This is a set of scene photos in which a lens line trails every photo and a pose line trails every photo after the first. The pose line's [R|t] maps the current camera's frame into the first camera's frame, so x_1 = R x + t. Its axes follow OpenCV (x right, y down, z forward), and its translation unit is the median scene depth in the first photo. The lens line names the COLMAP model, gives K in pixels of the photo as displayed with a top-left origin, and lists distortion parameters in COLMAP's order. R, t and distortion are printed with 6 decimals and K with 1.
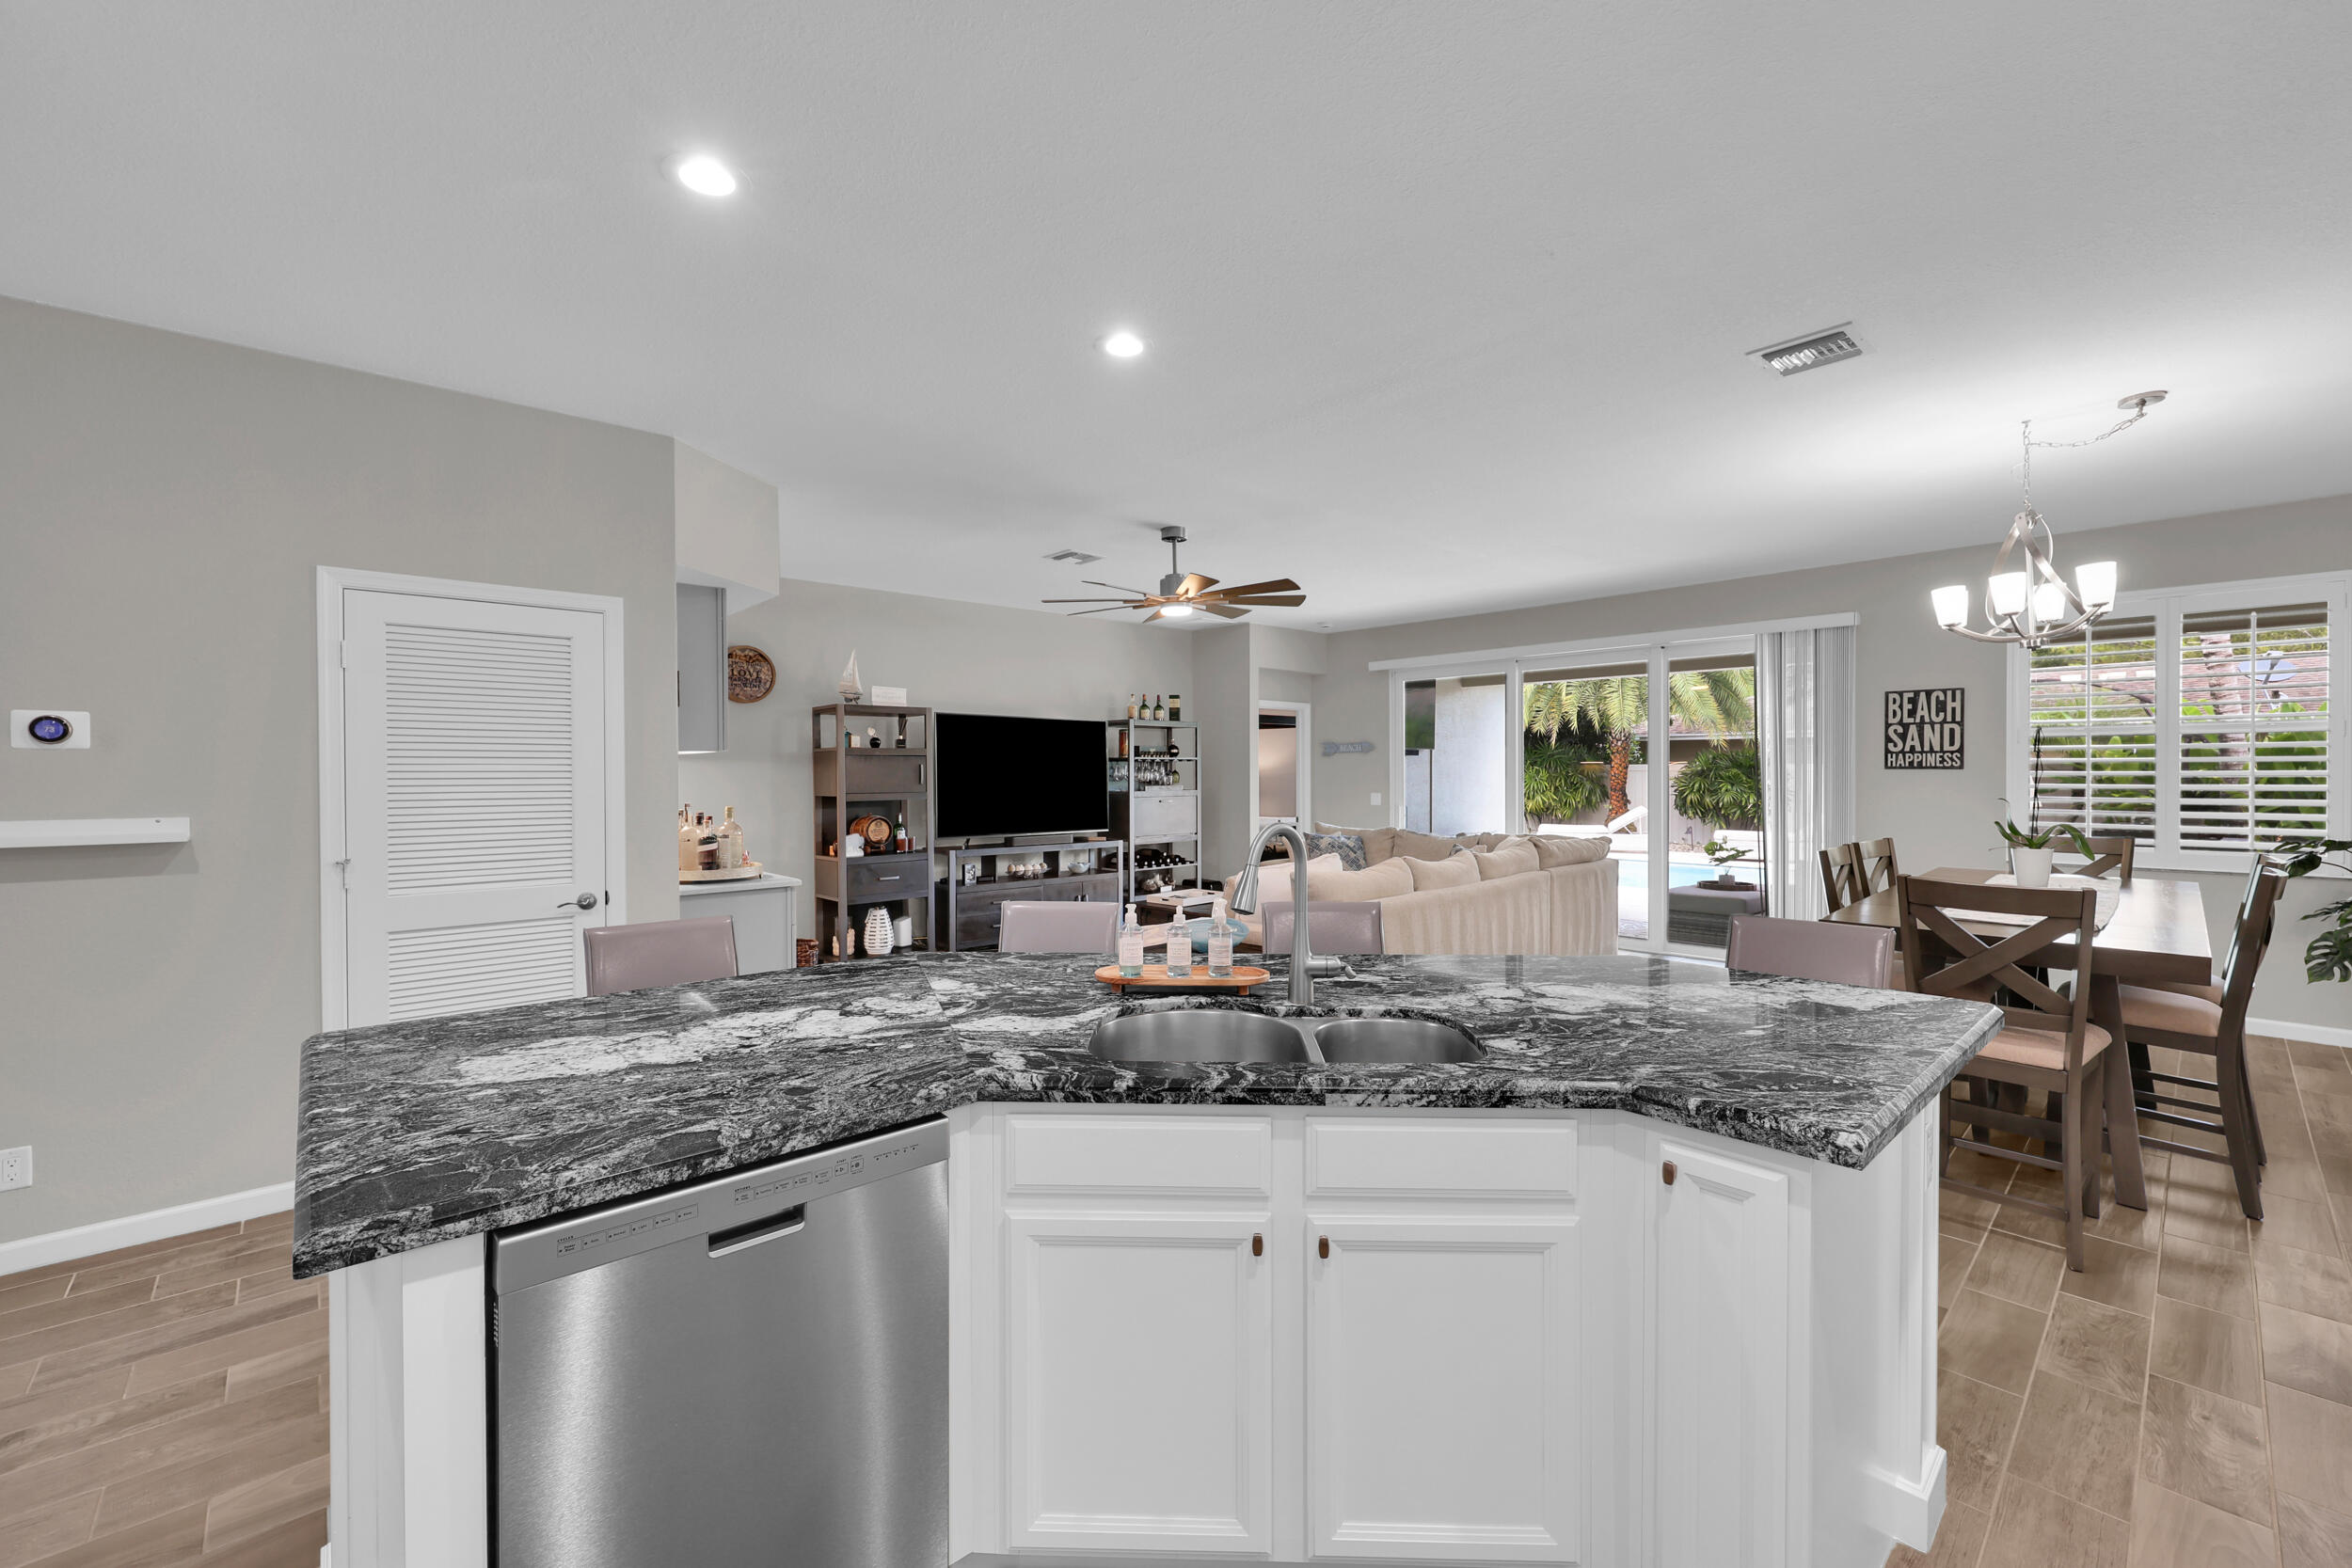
lens RADIAL K [[975.6, 0, 1176.0], [0, 975.6, 784.0], [0, 0, 1]] dist [0.001698, -0.000048]
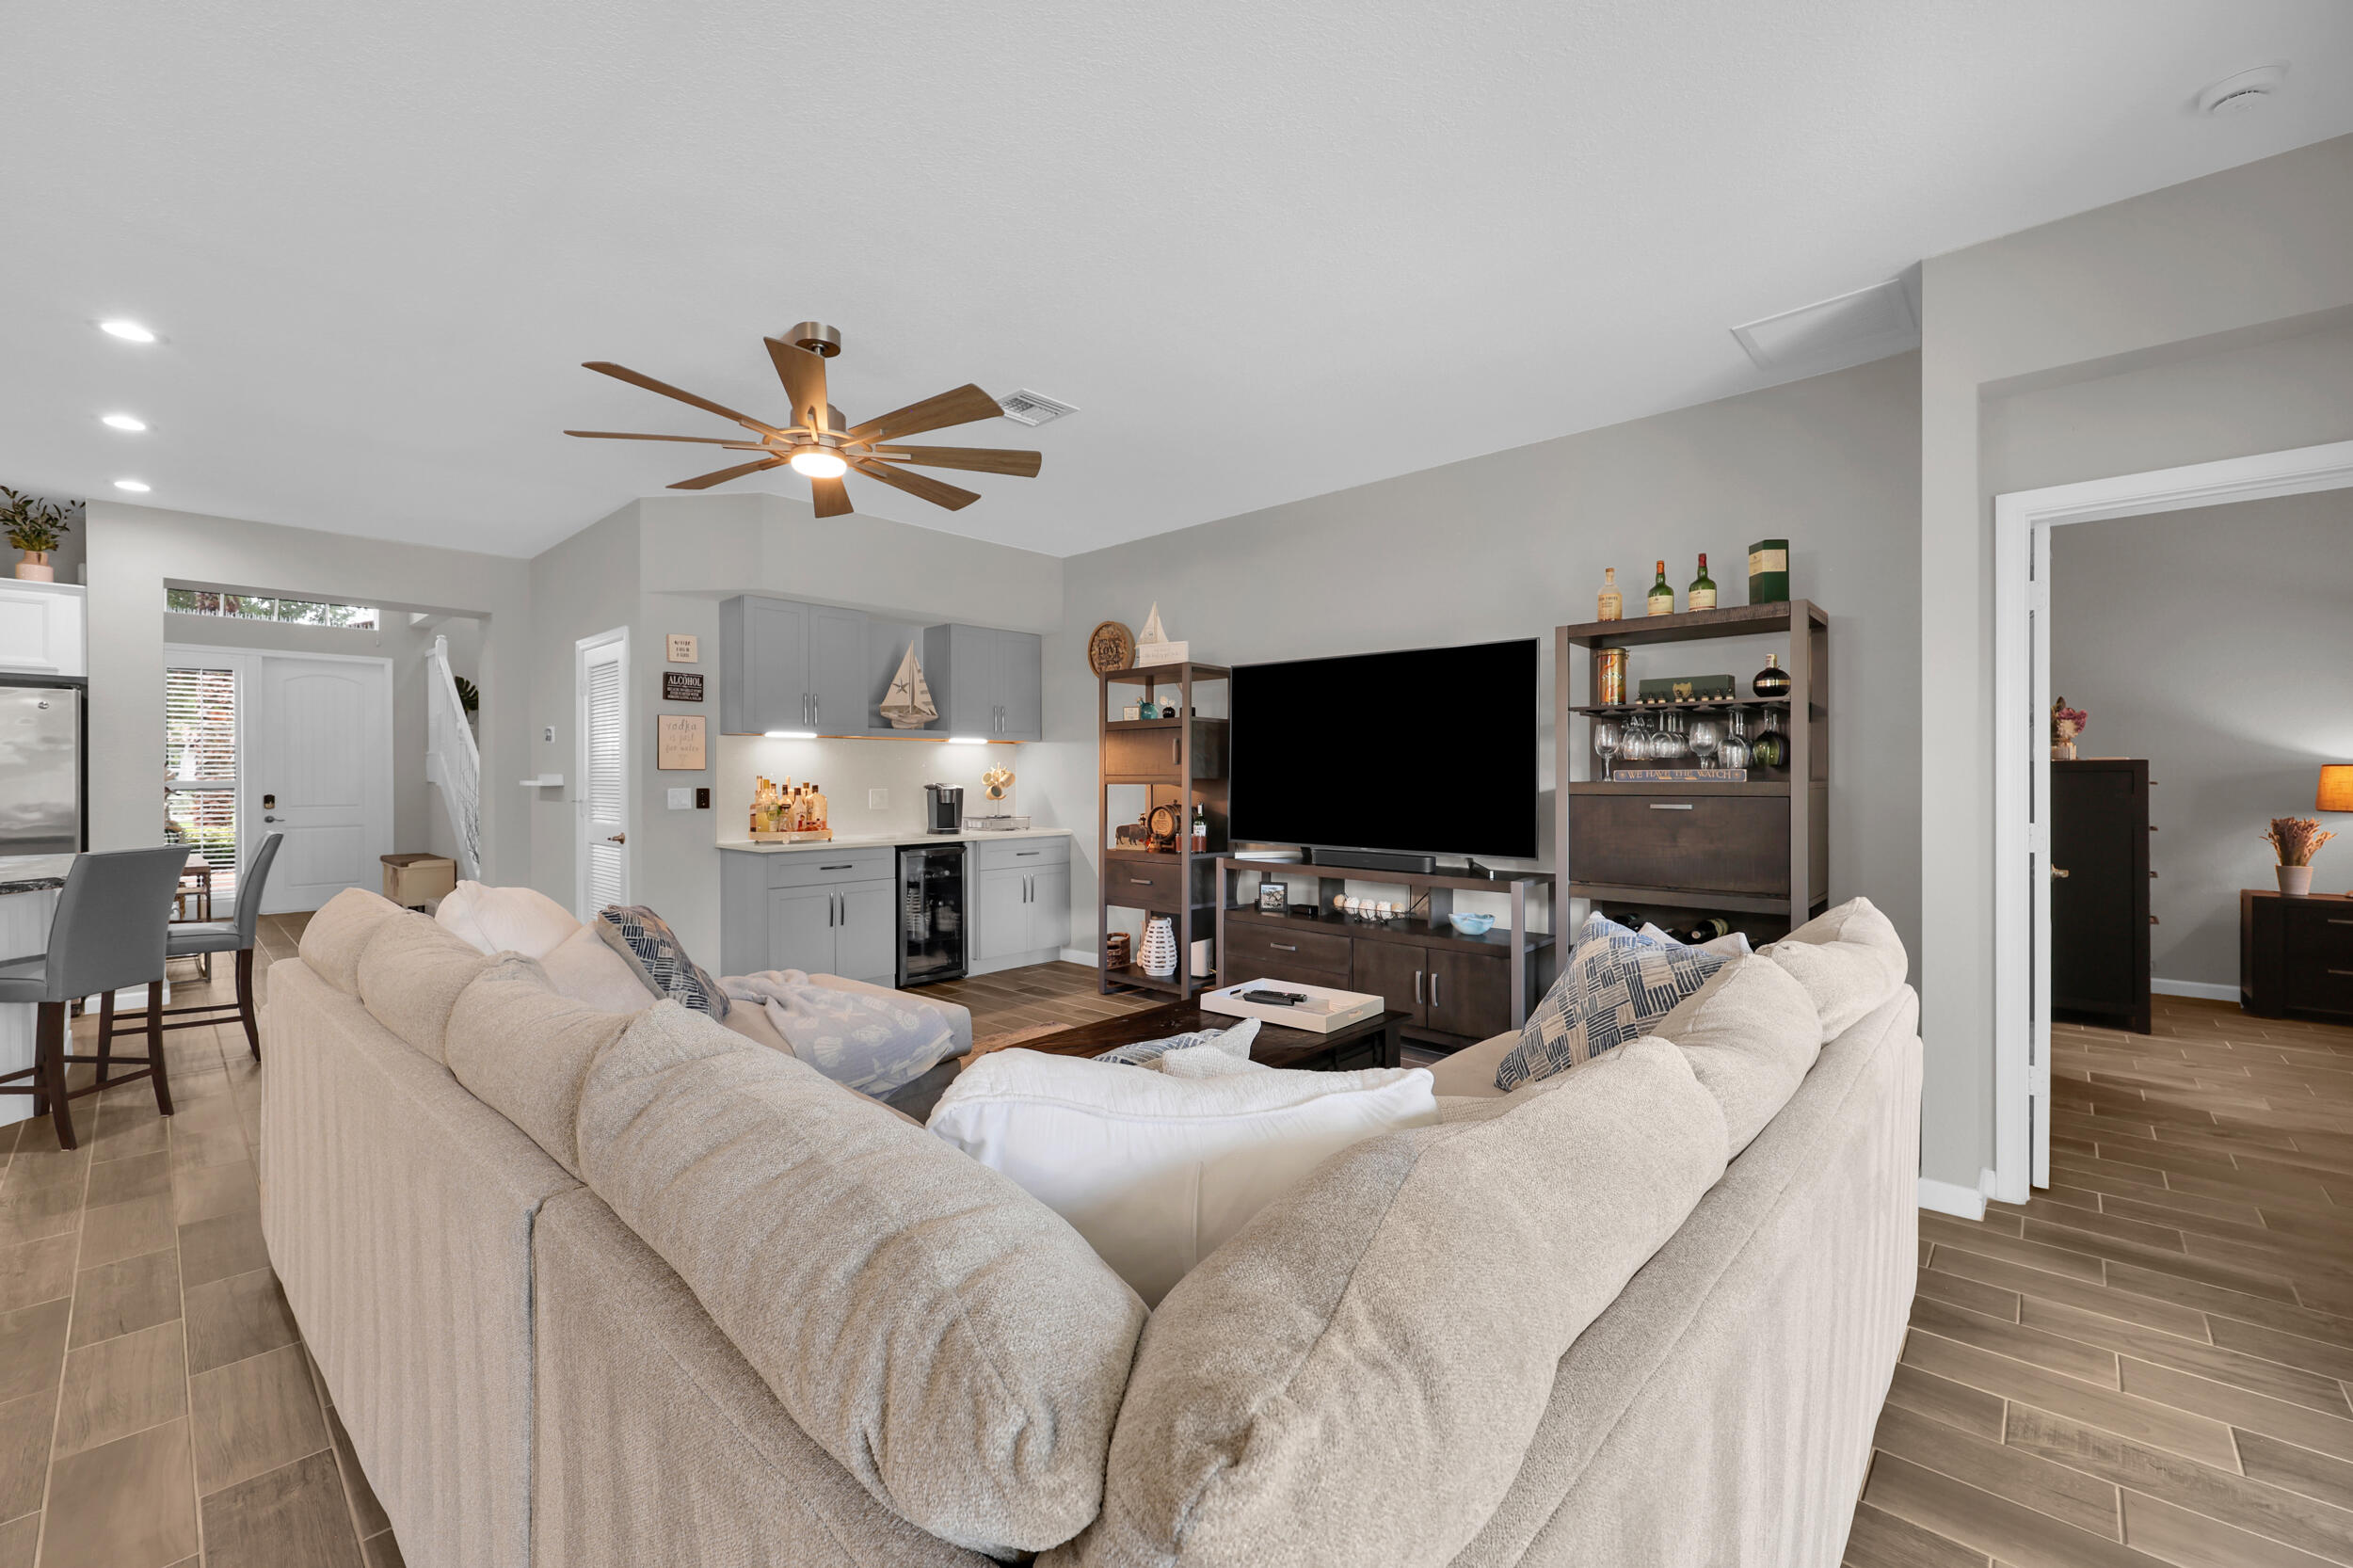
lens RADIAL K [[950.0, 0, 1117.9], [0, 950.0, 779.0], [0, 0, 1]] dist [0.002602, 0.000159]
pose [[0.066339, 0.005995, -0.997779, 0.461899], [-0.010881, 0.999927, 0.005284, 0.007807], [0.997738, 0.010506, 0.066399, 0.894442]]
